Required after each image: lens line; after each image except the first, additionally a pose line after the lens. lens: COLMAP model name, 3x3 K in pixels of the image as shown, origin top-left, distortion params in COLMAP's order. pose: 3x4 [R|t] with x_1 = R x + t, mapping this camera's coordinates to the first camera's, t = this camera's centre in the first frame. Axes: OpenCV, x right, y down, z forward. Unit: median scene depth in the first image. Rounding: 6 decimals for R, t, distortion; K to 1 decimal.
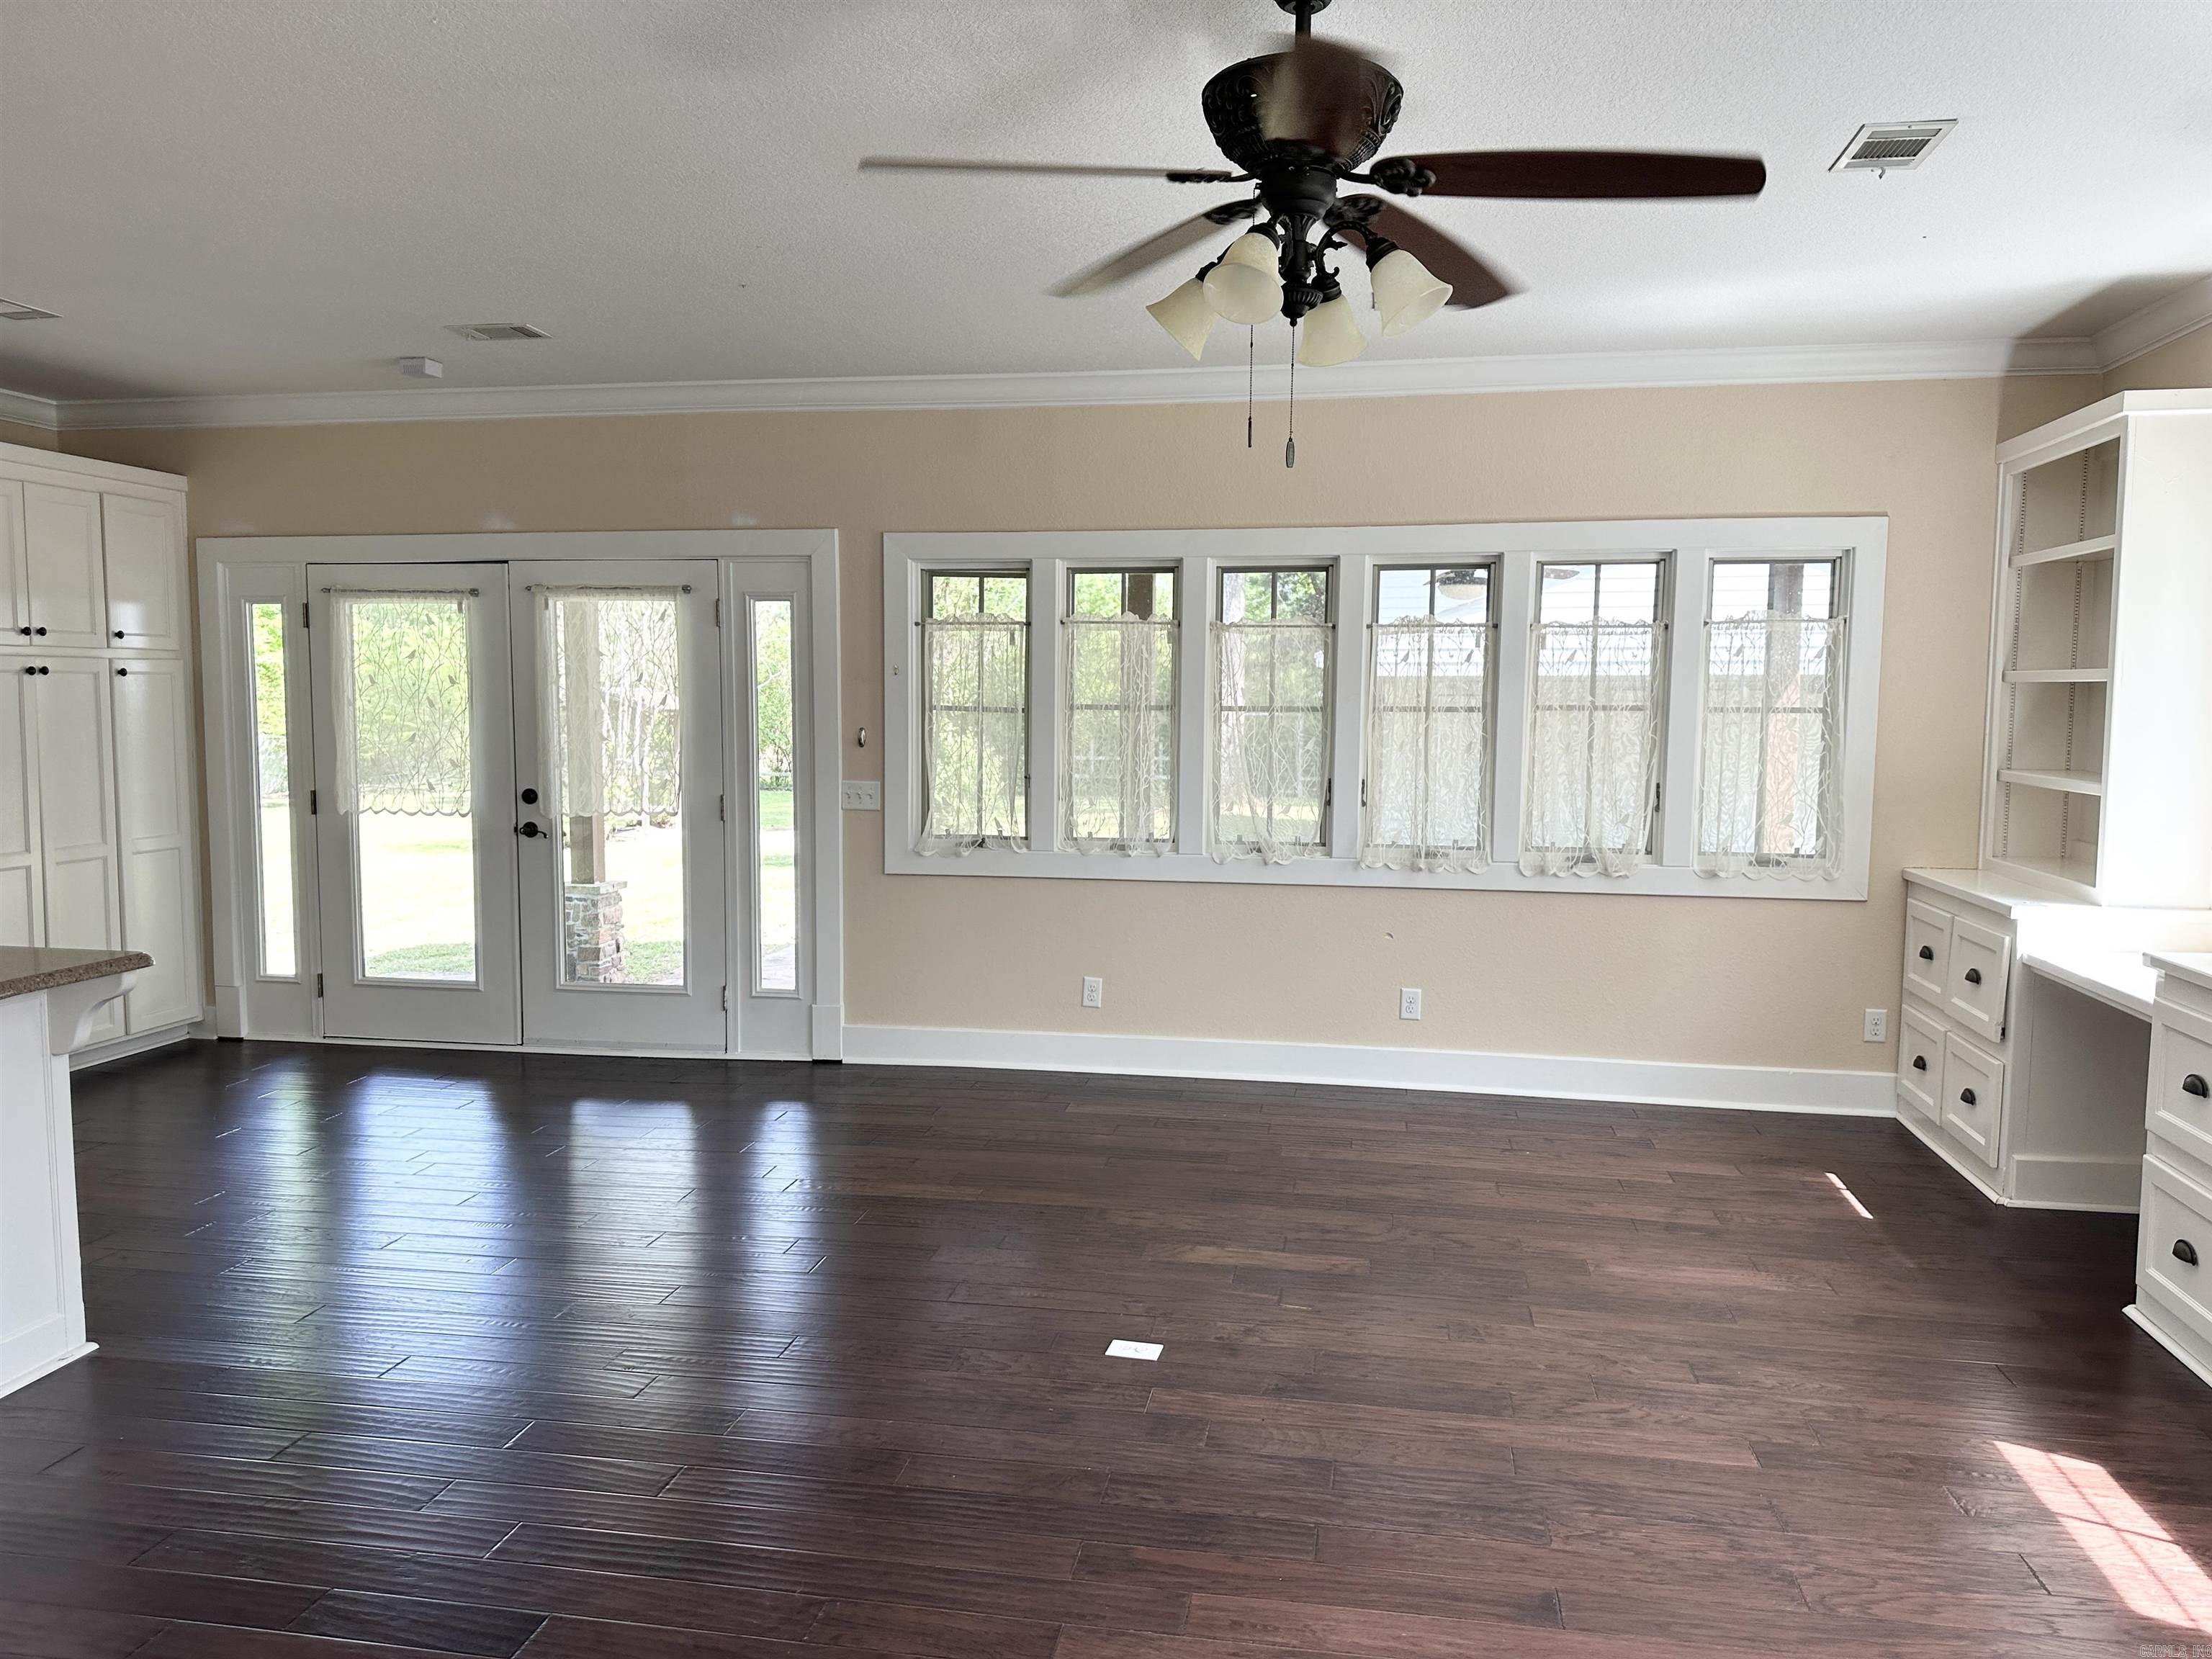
lens RADIAL K [[1552.8, 0, 1108.8], [0, 1552.8, 841.9], [0, 0, 1]] dist [0.061721, -0.063784]
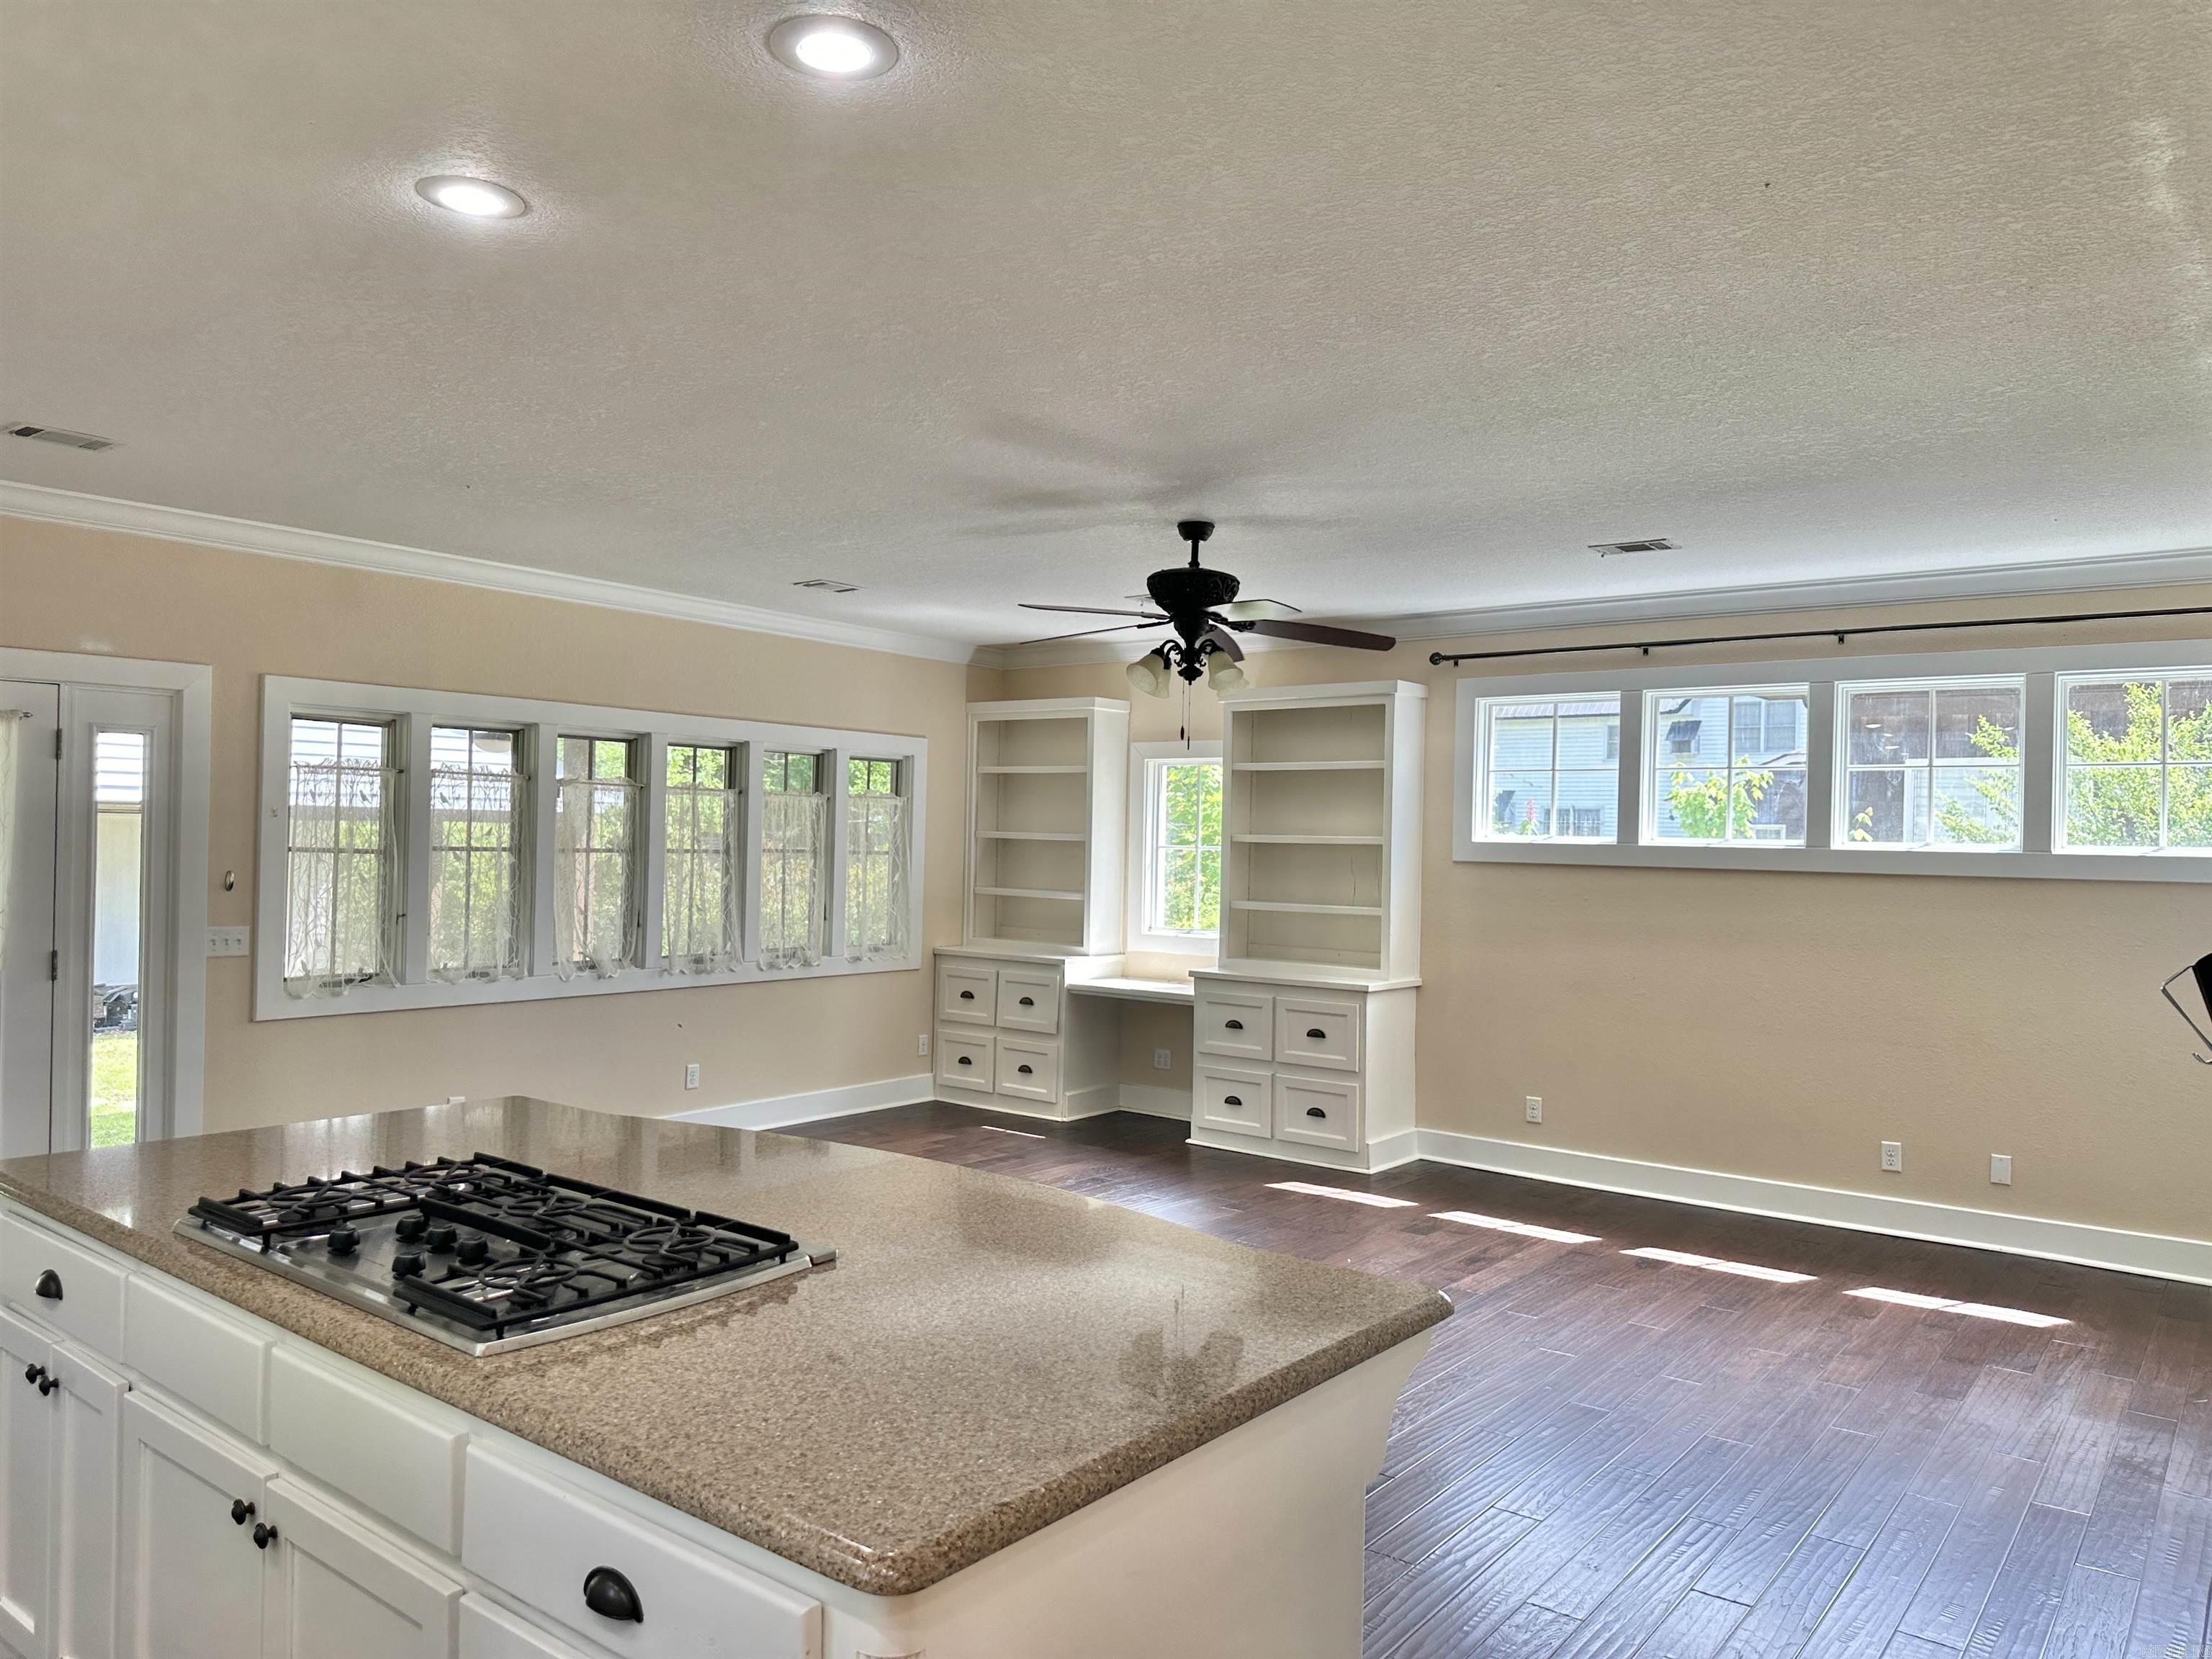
lens RADIAL K [[1552.8, 0, 1093.3], [0, 1552.8, 828.8], [0, 0, 1]] dist [0.061721, -0.063784]
pose [[0.460428, 0.011928, 0.887617, -0.768790], [0.068180, 0.996481, -0.048757, -0.015235], [-0.885075, 0.082966, 0.457995, 0.075829]]
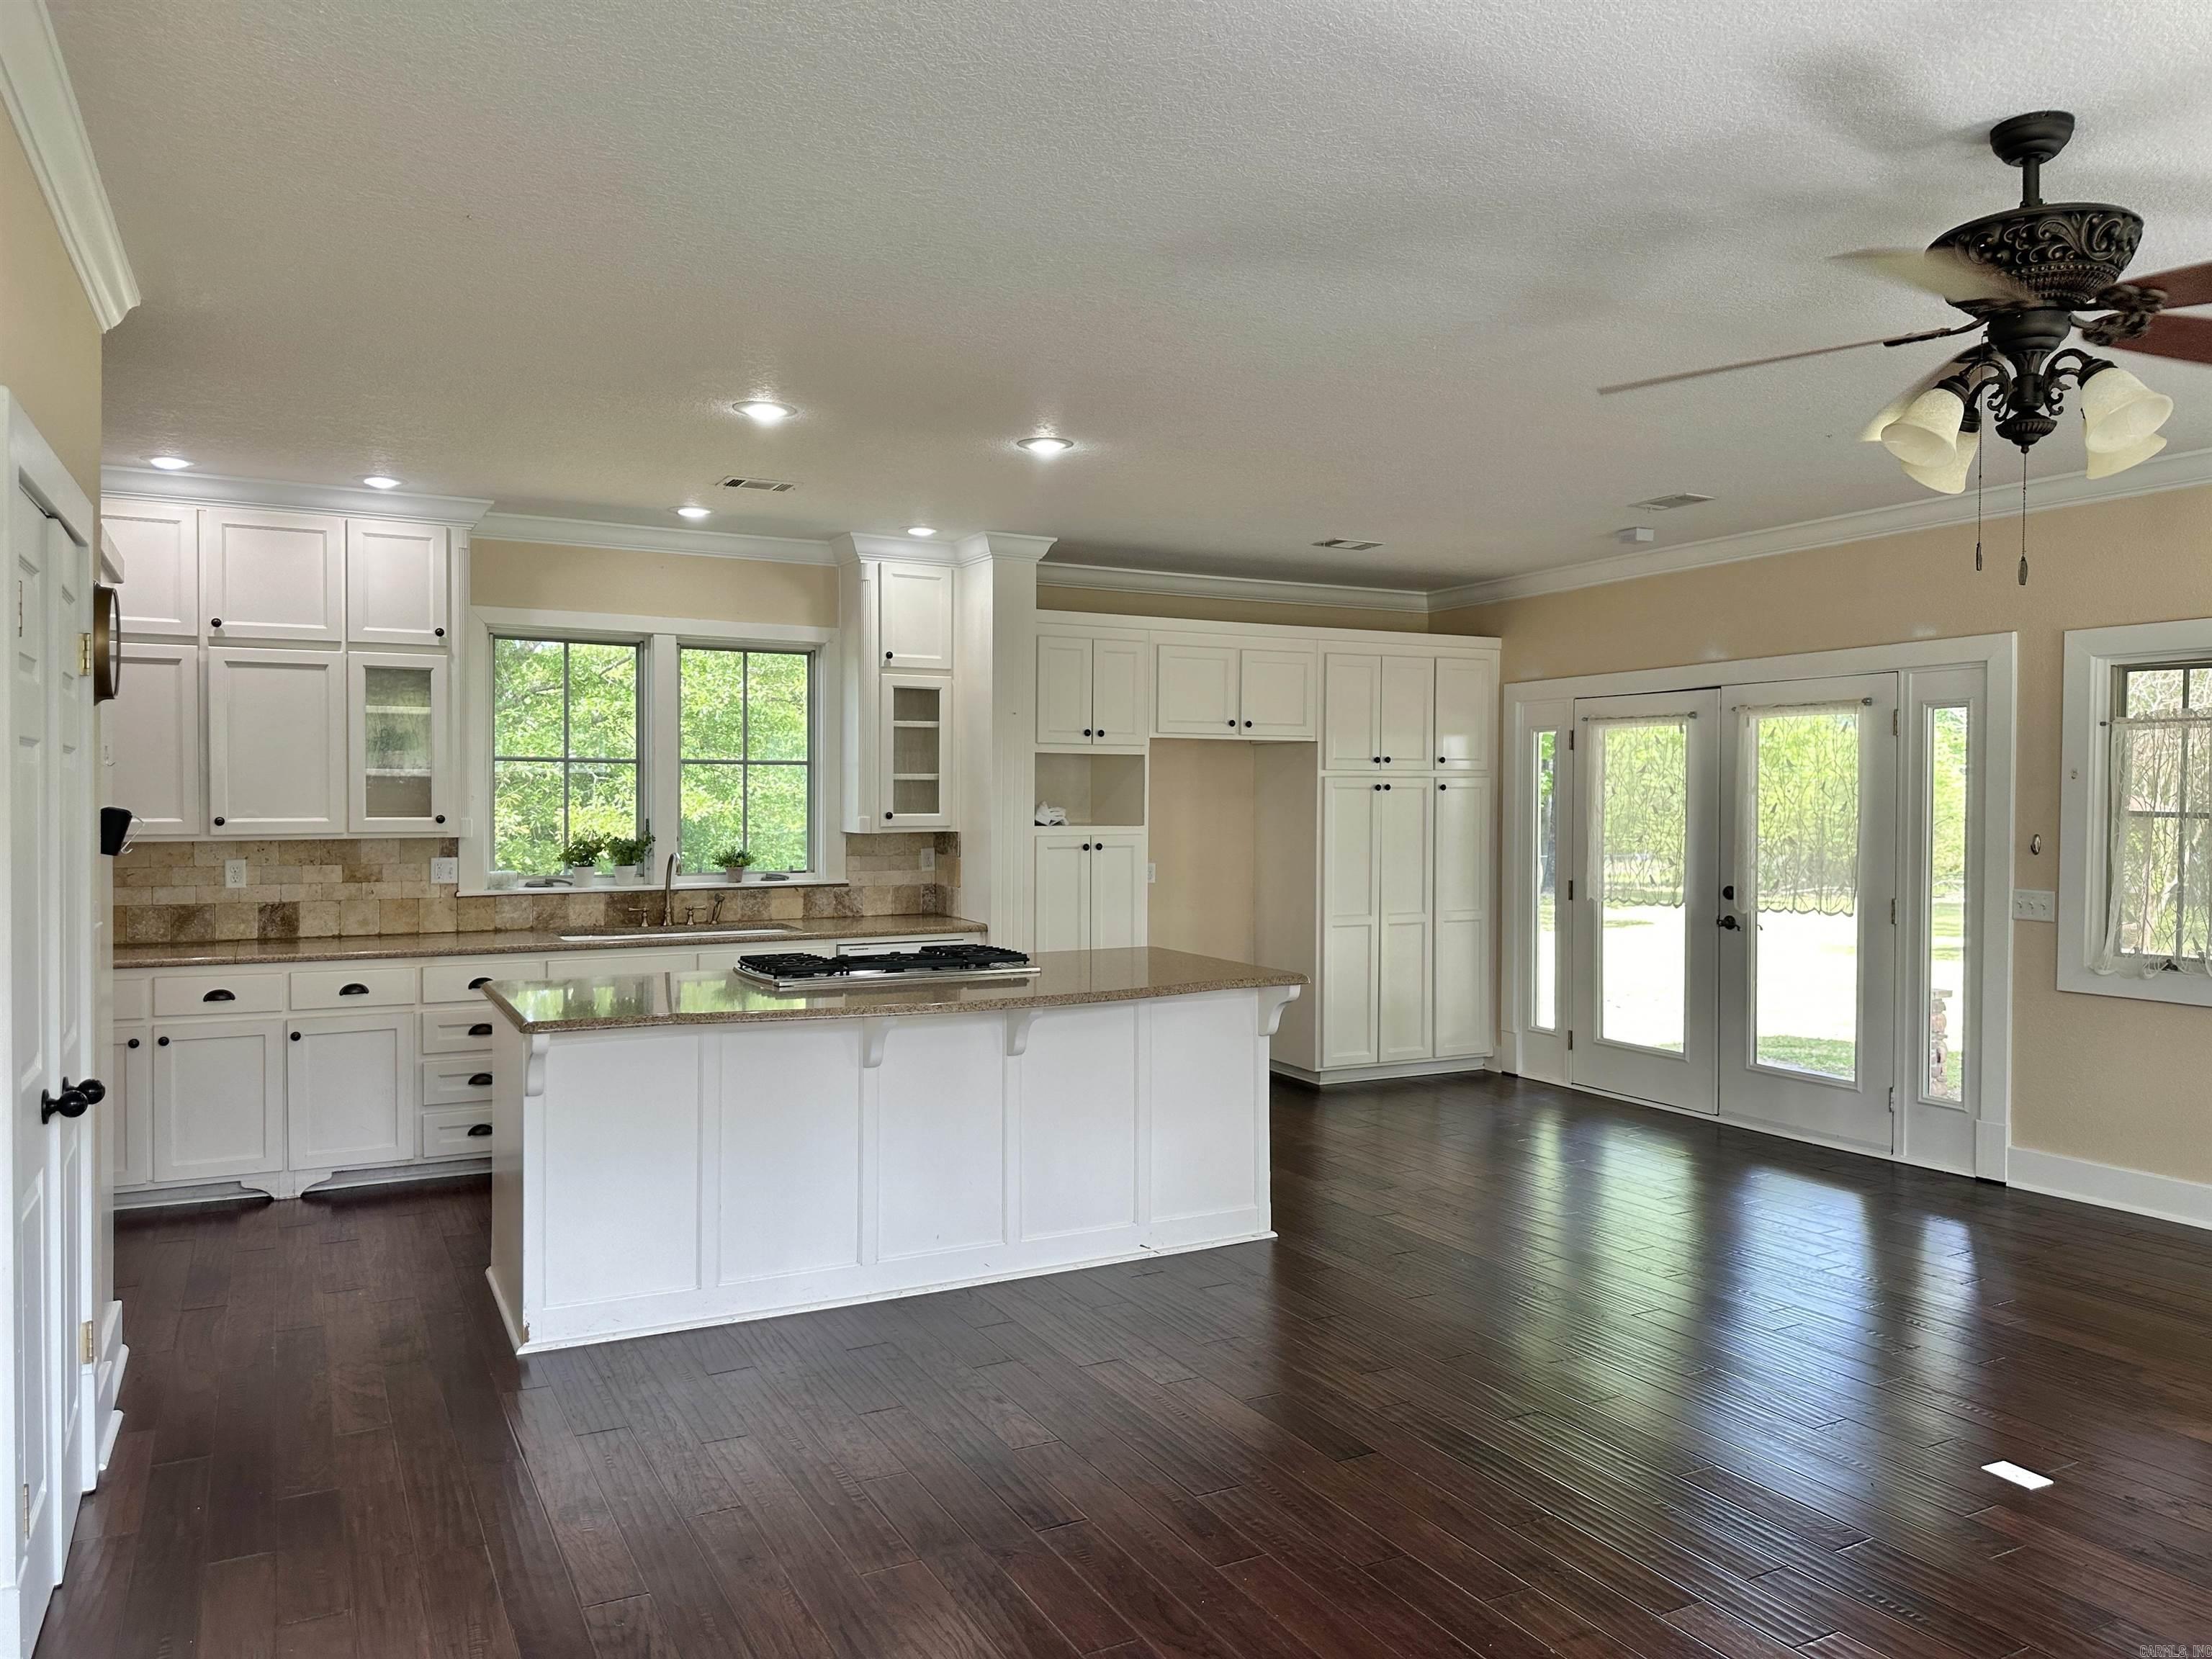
lens RADIAL K [[1552.8, 0, 1100.0], [0, 1552.8, 825.1], [0, 0, 1]] dist [0.061721, -0.063784]
pose [[0.612463, 0.008758, -0.790450, 0.249612], [-0.069677, 0.996645, -0.042946, 0.002336], [0.787422, 0.081379, 0.611019, -0.045653]]
